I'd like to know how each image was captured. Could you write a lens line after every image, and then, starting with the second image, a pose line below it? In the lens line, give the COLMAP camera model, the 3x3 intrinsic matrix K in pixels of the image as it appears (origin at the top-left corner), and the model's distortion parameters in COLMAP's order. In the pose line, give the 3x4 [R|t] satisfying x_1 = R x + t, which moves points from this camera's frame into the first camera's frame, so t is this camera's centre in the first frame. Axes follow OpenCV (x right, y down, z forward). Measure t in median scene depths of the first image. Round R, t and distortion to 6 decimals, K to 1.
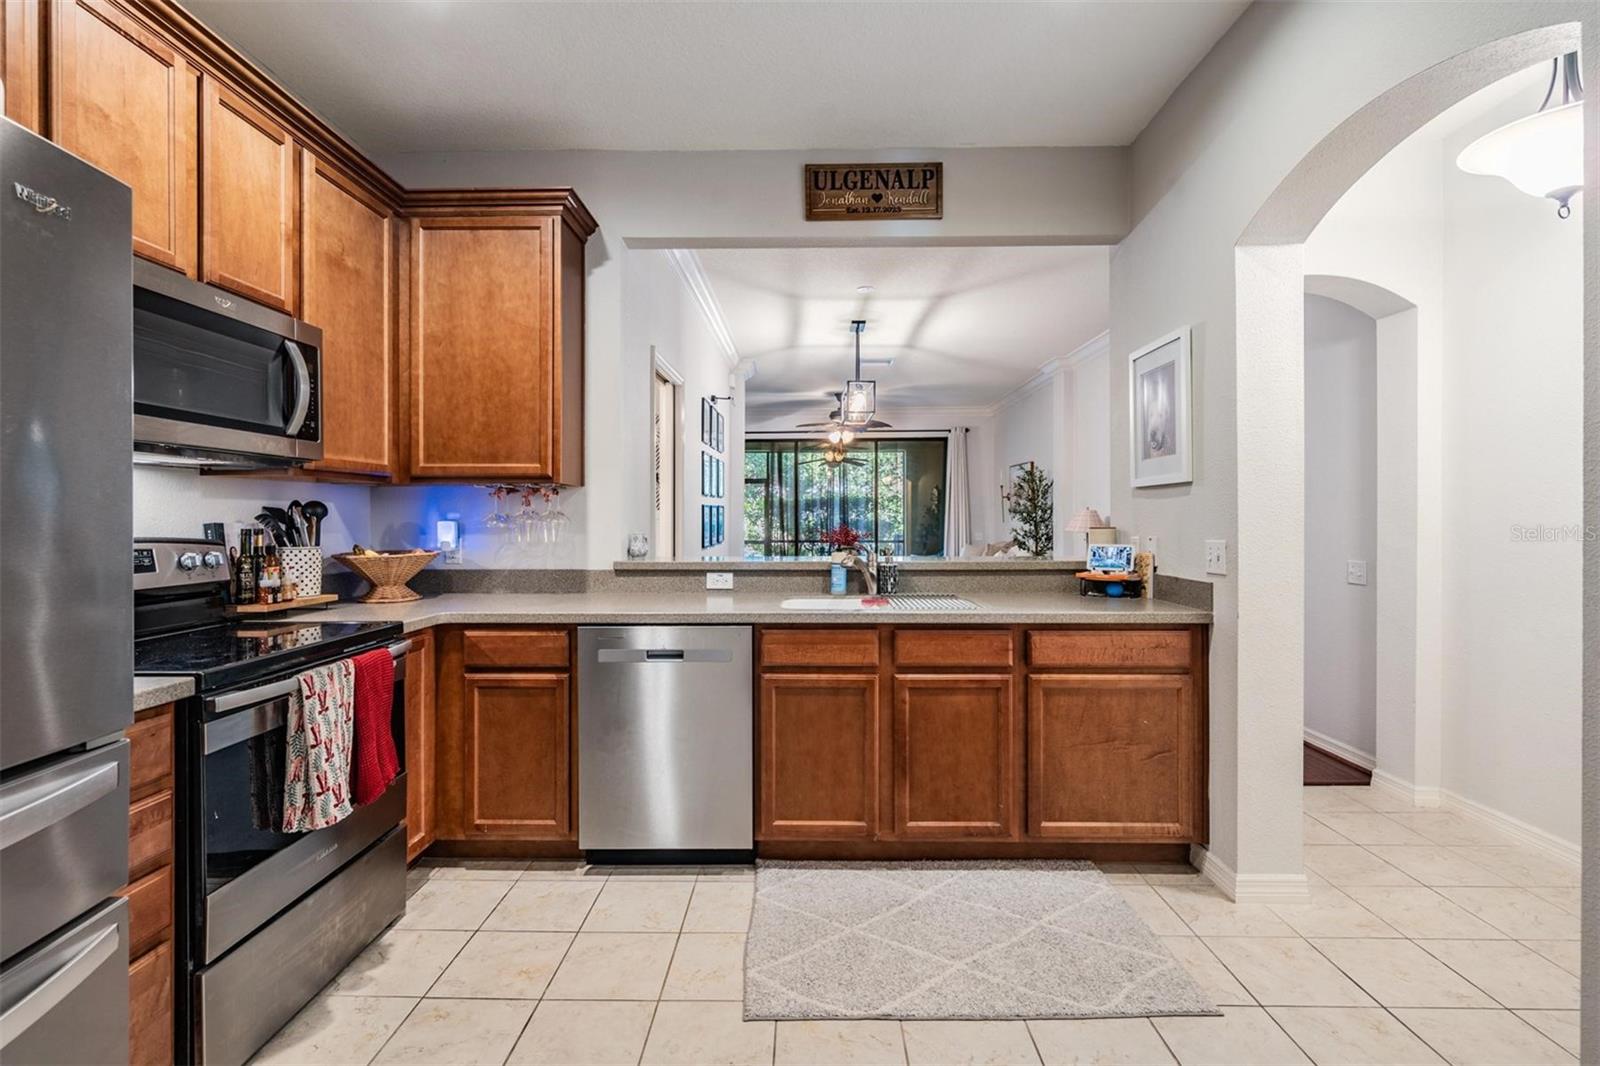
lens RADIAL K [[735.1, 0, 802.7], [0, 735.1, 508.9], [0, 0, 1]] dist [0.005785, -0.002136]
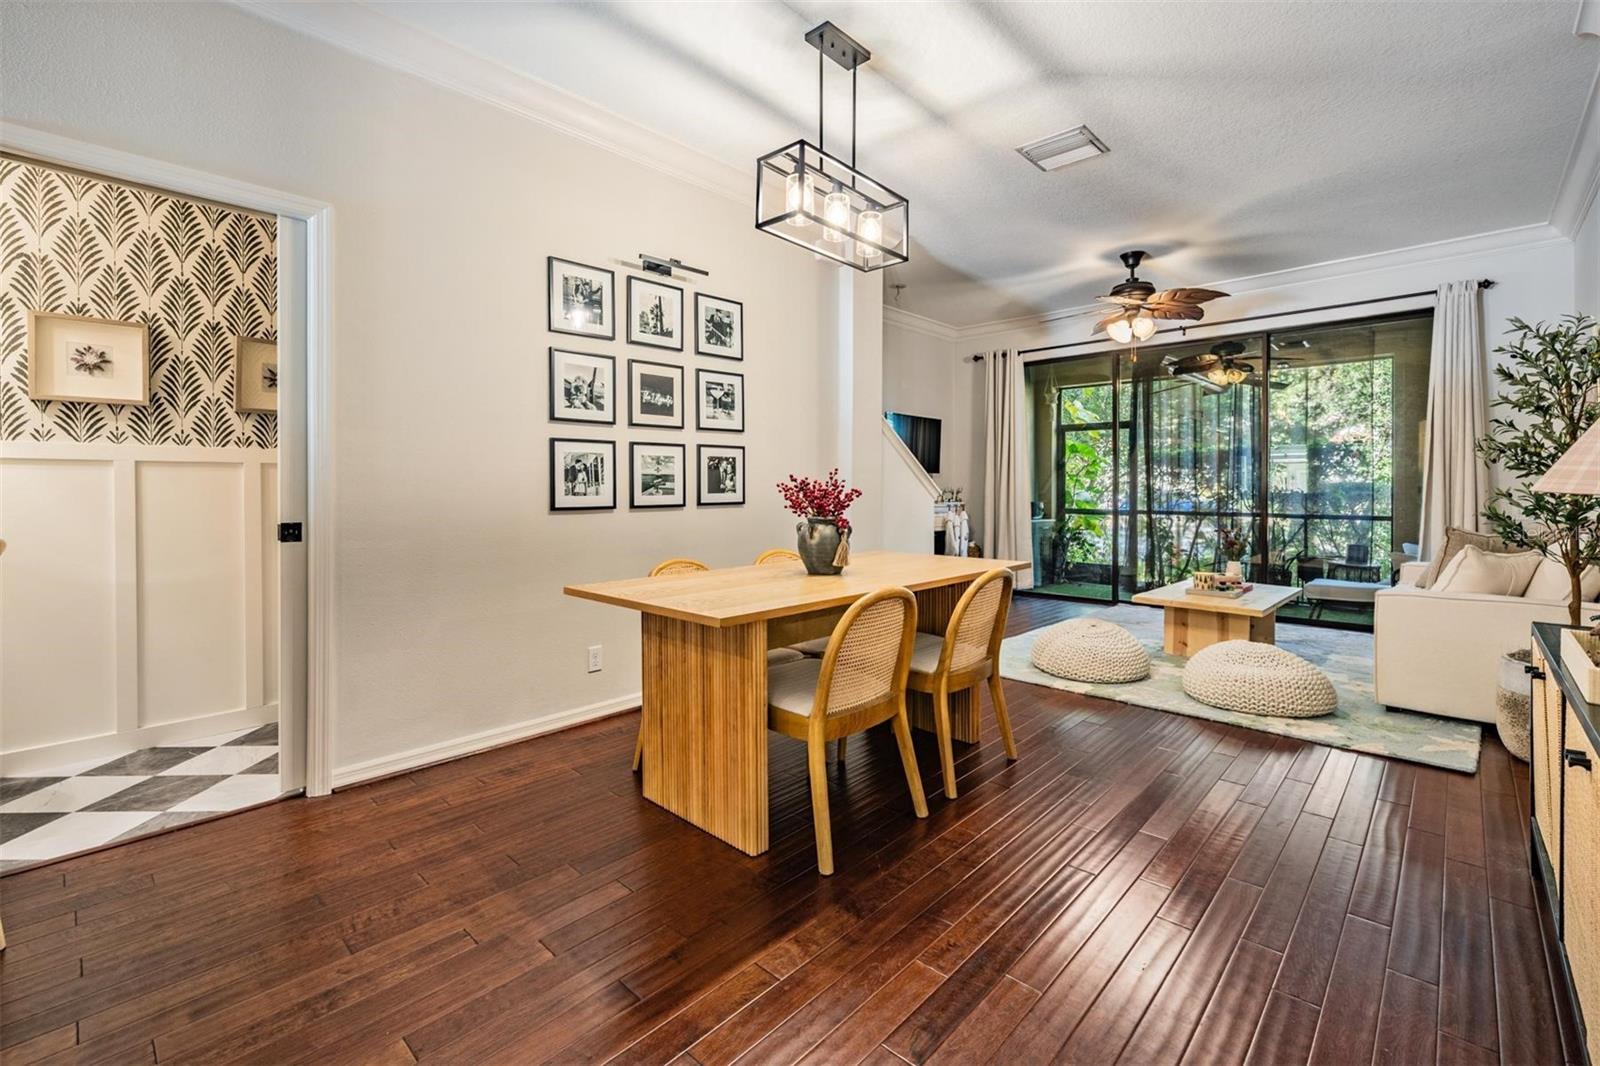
lens RADIAL K [[698.7, 0, 796.9], [0, 698.7, 497.0], [0, 0, 1]] dist [0.001449, -0.001642]
pose [[0.737884, 0.011285, -0.674833, 0.830978], [0.006616, 0.999691, 0.023952, 0.061860], [0.674895, -0.022139, 0.737581, 1.537675]]
